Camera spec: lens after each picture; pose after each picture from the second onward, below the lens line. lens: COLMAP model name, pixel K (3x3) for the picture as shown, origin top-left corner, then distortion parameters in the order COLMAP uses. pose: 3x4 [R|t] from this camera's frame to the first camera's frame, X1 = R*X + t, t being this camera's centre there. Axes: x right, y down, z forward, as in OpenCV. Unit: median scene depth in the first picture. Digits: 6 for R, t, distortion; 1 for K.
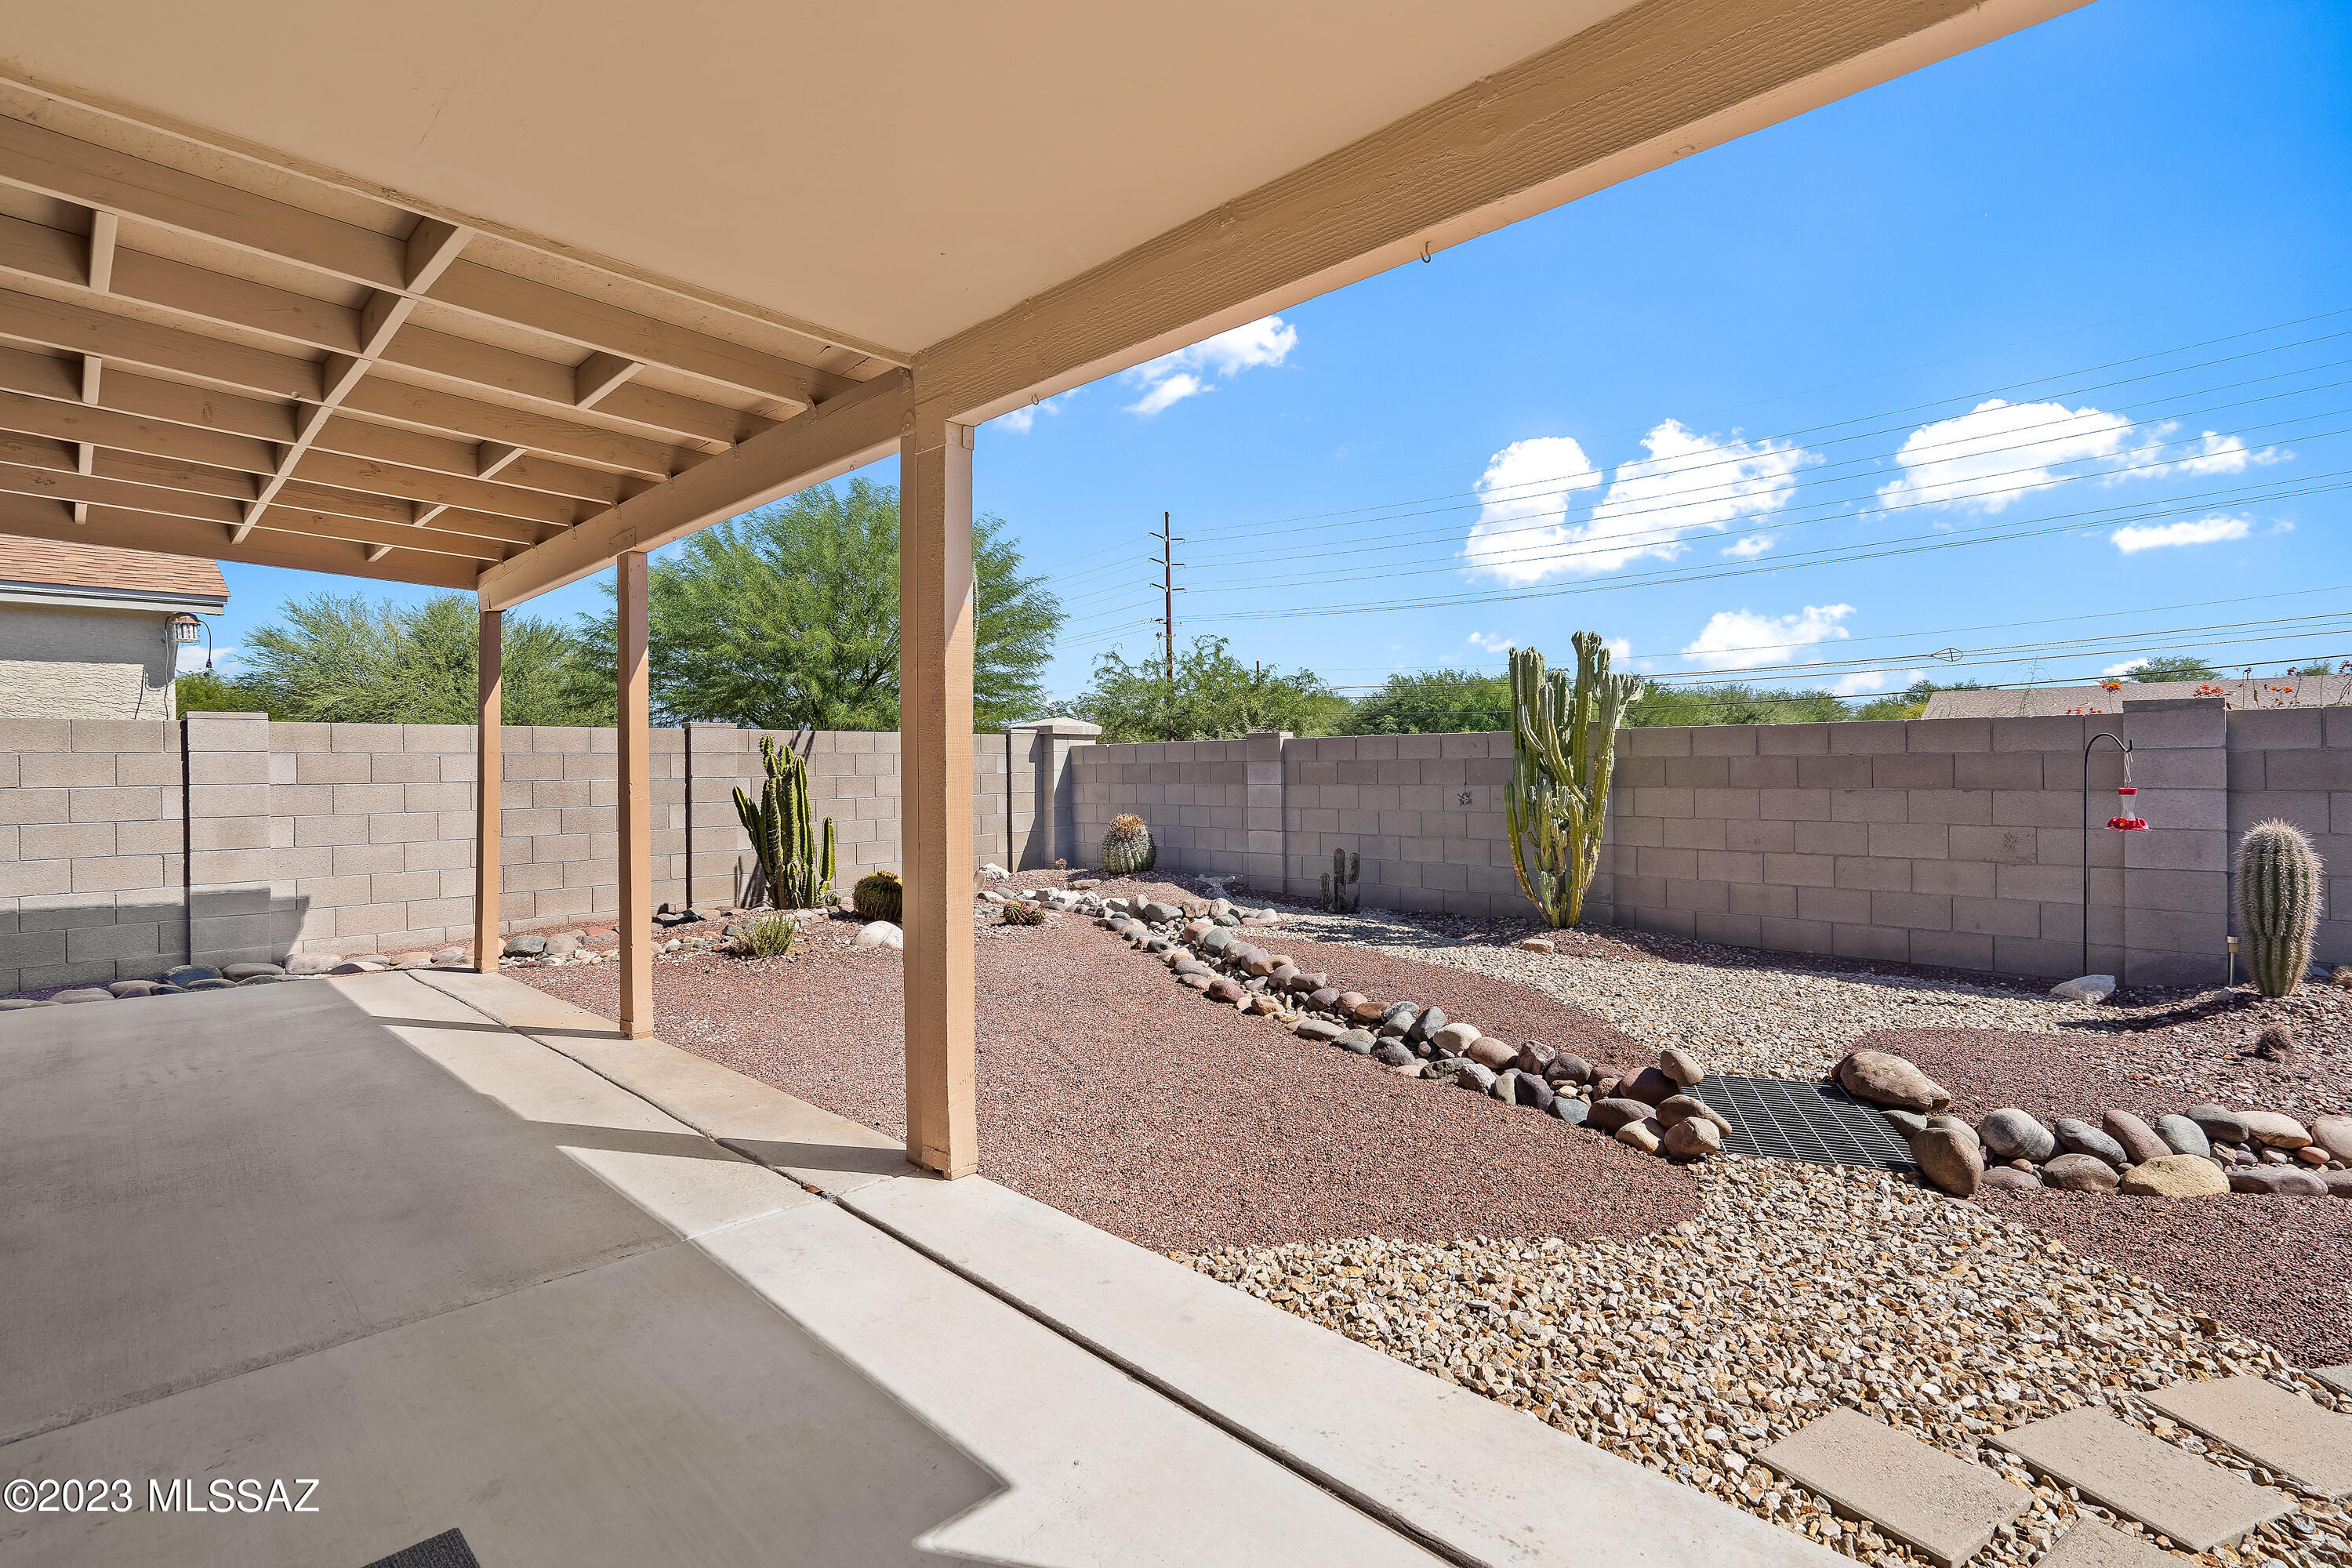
lens RADIAL K [[1095.7, 0, 1170.7], [0, 1095.7, 773.1], [0, 0, 1]] dist [-0.008925, 0.003533]
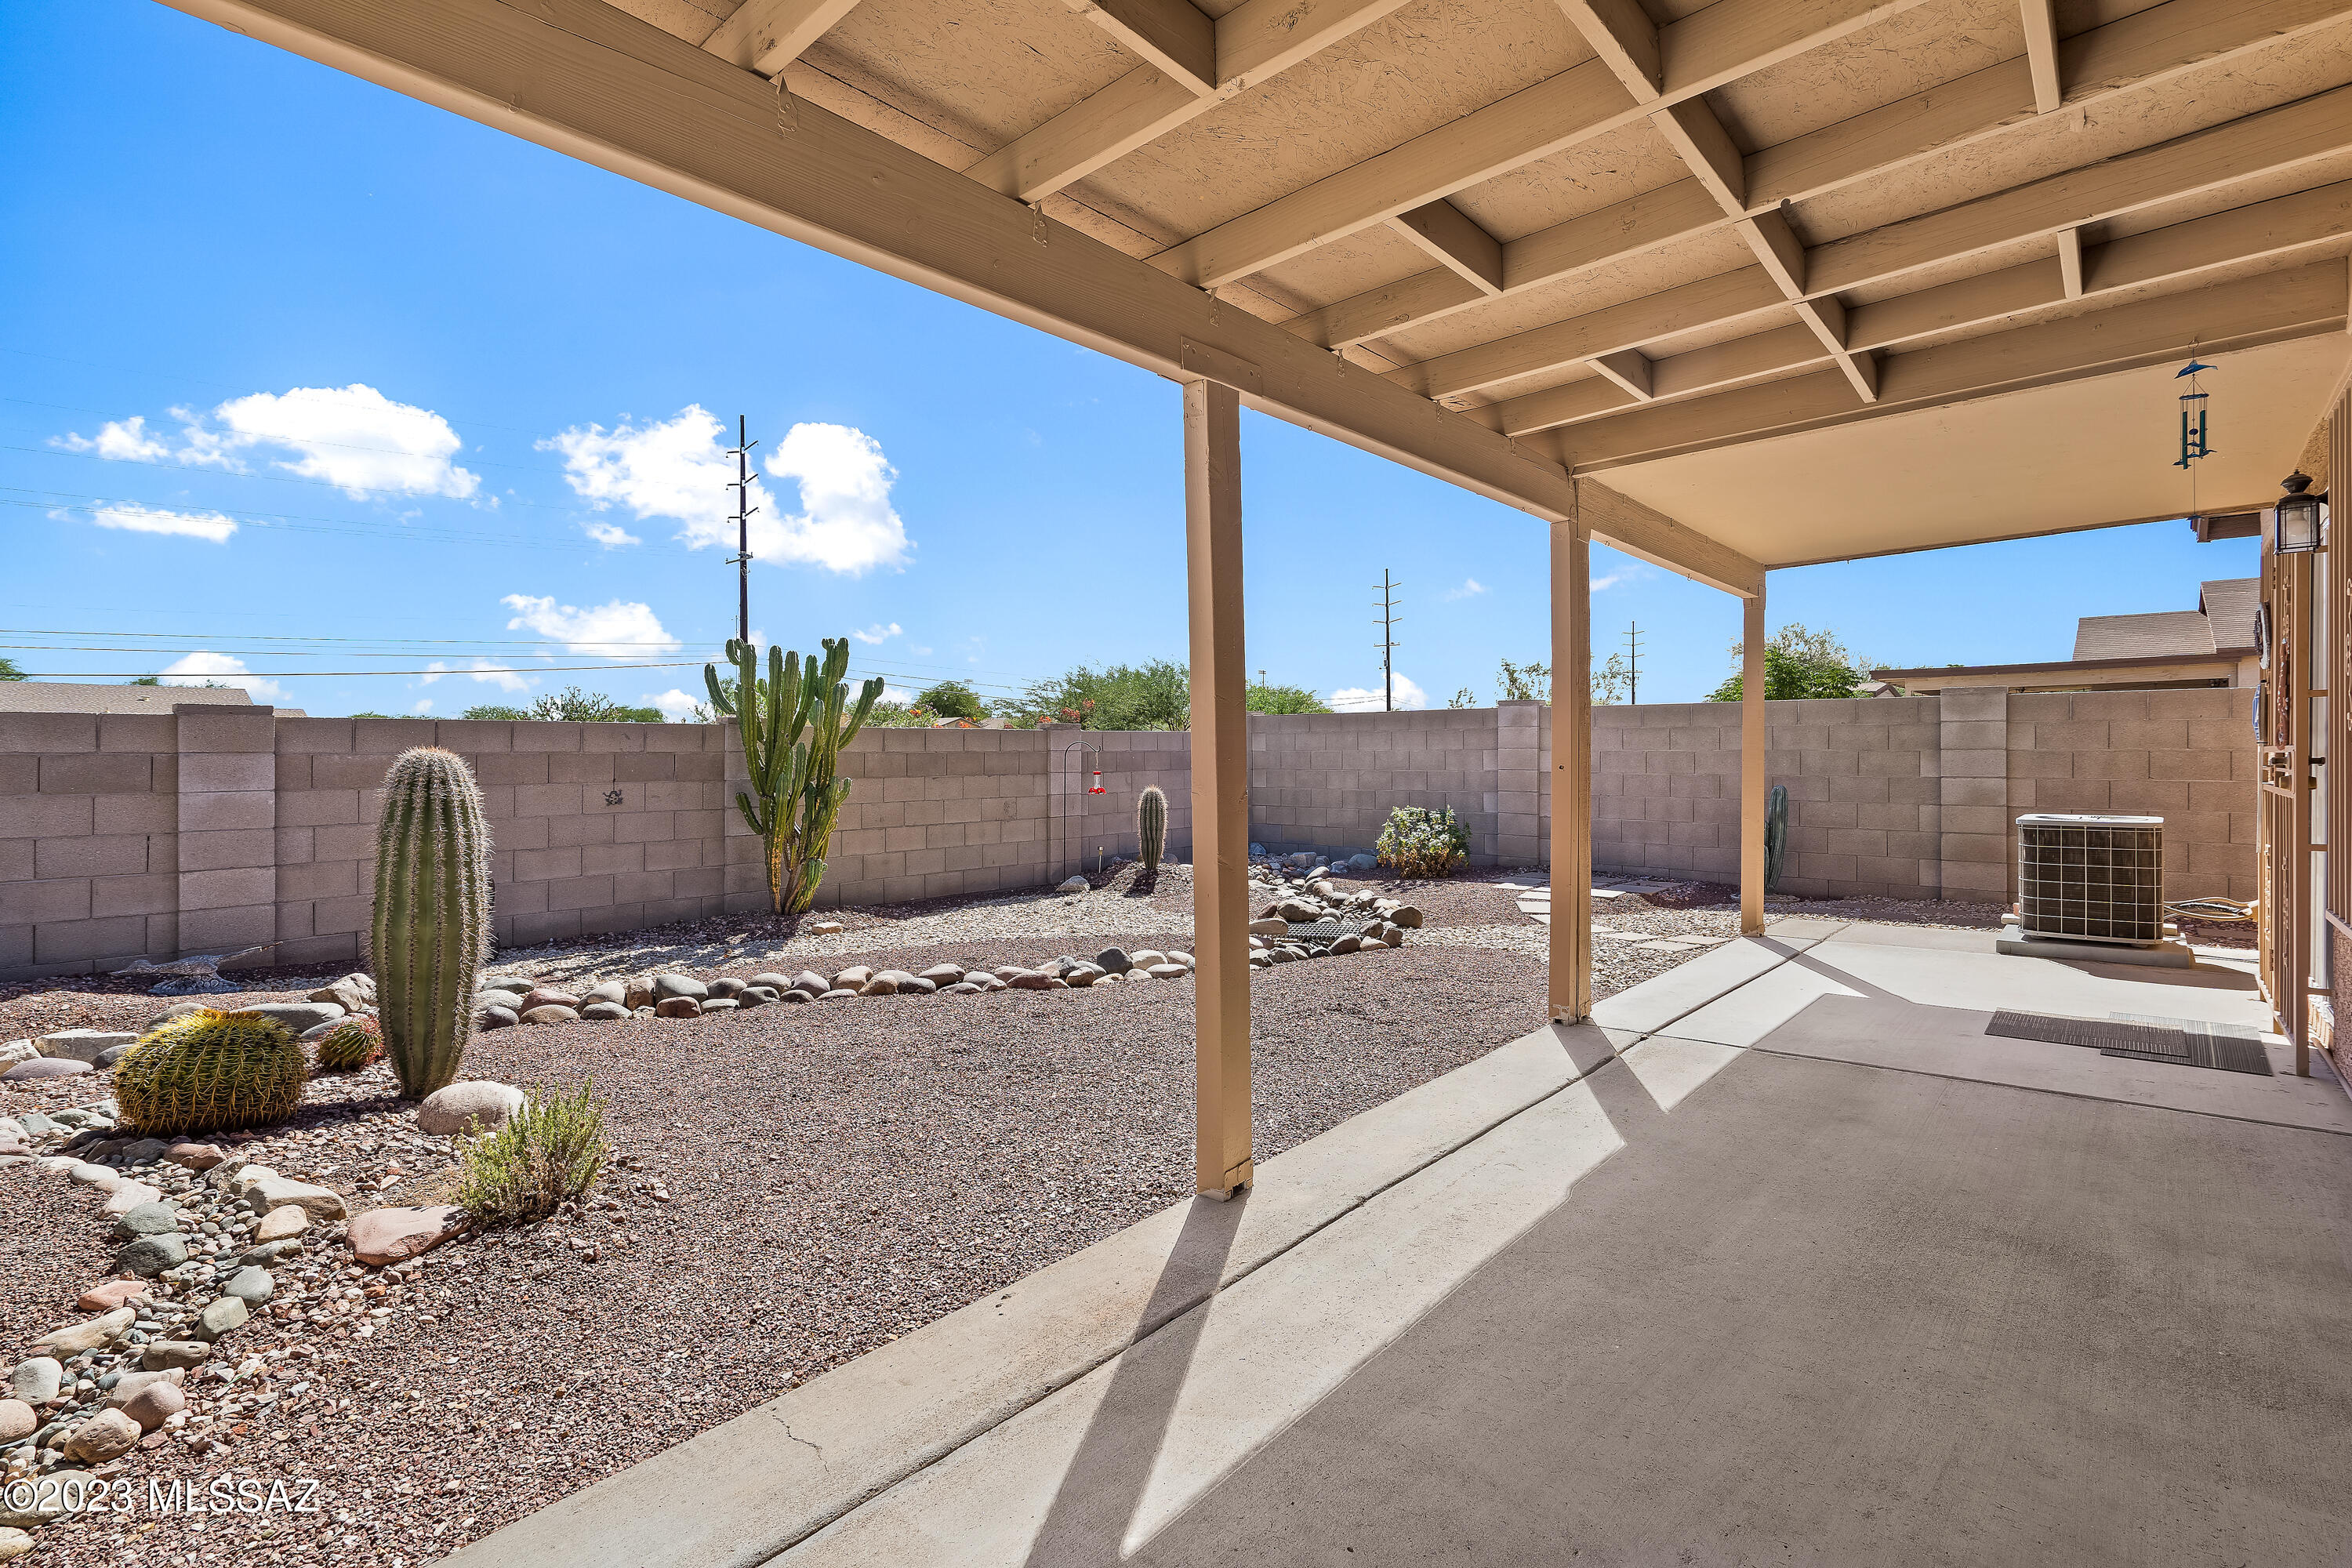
lens RADIAL K [[1095.7, 0, 1172.1], [0, 1095.7, 772.7], [0, 0, 1]] dist [-0.008925, 0.003533]
pose [[-0.056049, -0.007551, 0.998399, -0.745622], [0.012358, 0.999890, 0.008256, 0.001980], [-0.998352, 0.012801, -0.055950, 0.725070]]
